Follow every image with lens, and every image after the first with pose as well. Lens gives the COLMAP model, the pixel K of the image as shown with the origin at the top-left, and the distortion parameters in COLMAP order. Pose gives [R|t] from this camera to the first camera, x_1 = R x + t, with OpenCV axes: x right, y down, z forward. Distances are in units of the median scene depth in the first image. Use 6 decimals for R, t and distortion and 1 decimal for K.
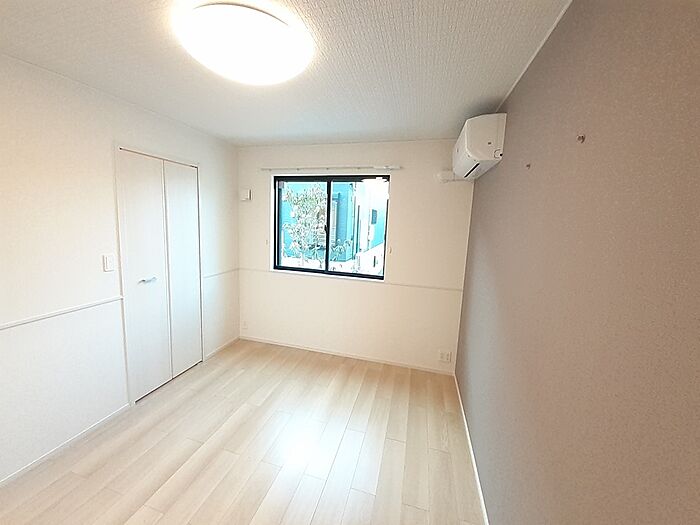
lens RADIAL K [[279.6, 0, 341.7], [0, 279.6, 259.1], [0, 0, 1]] dist [-0.002517, -0.000323]
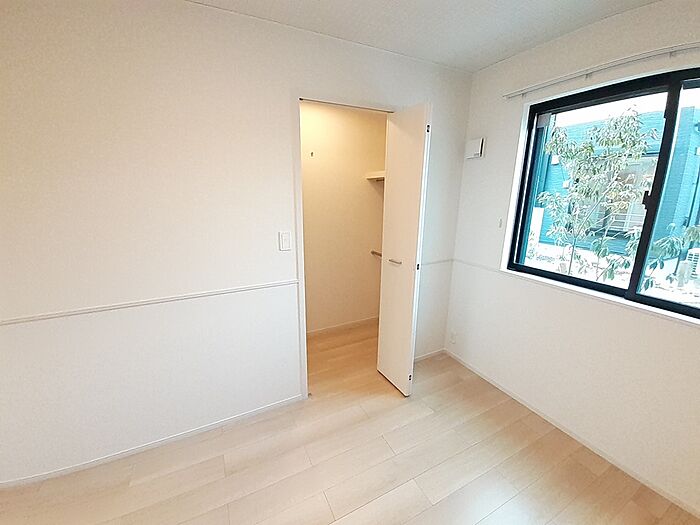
lens RADIAL K [[279.6, 0, 341.7], [0, 279.6, 259.1], [0, 0, 1]] dist [-0.002517, -0.000323]
pose [[0.671446, 0.135308, -0.728596, -0.045402], [-0.079363, 0.990665, 0.110838, -0.024005], [0.736792, -0.016598, 0.675916, 0.327669]]
